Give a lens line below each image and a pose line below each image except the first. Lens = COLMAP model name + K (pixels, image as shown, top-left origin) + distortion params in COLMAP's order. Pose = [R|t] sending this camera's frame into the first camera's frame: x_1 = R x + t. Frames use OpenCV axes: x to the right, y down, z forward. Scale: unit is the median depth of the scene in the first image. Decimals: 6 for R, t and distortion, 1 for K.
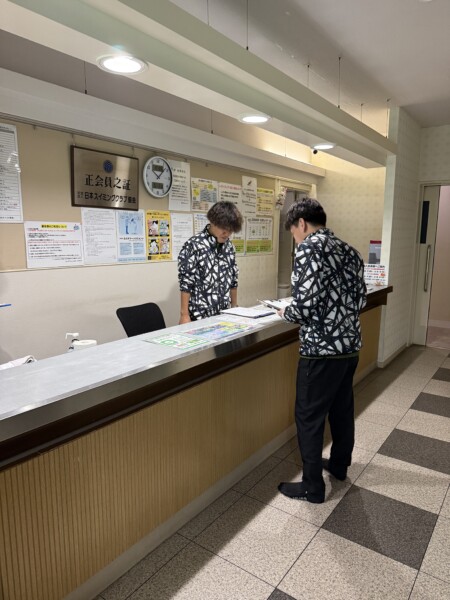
lens RADIAL K [[422.0, 0, 207.0], [0, 422.0, 311.8], [0, 0, 1]] dist [0.055489, -0.079562]
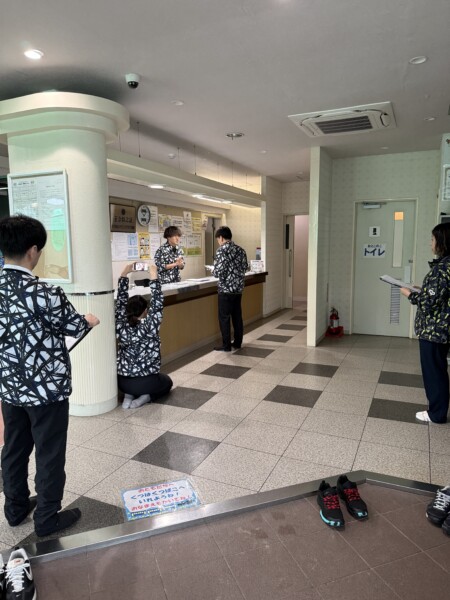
lens RADIAL K [[422.0, 0, 218.9], [0, 422.0, 300.4], [0, 0, 1]] dist [0.055489, -0.079562]
pose [[0.977451, -0.028400, 0.209246, -0.161579], [0.036050, 0.998810, -0.032839, 0.122046], [-0.208064, 0.039641, 0.977312, -0.787902]]
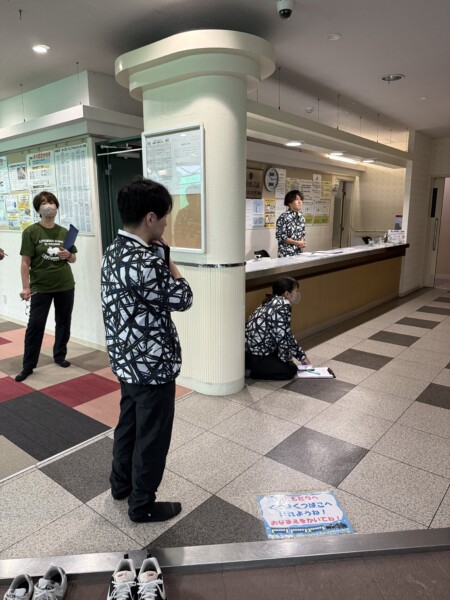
lens RADIAL K [[422.0, 0, 215.8], [0, 422.0, 303.8], [0, 0, 1]] dist [0.055489, -0.079562]
pose [[0.998639, 0.015136, -0.049903, -0.207629], [-0.012921, 0.998929, 0.044423, 0.106585], [0.050522, -0.043717, 0.997766, -0.672966]]
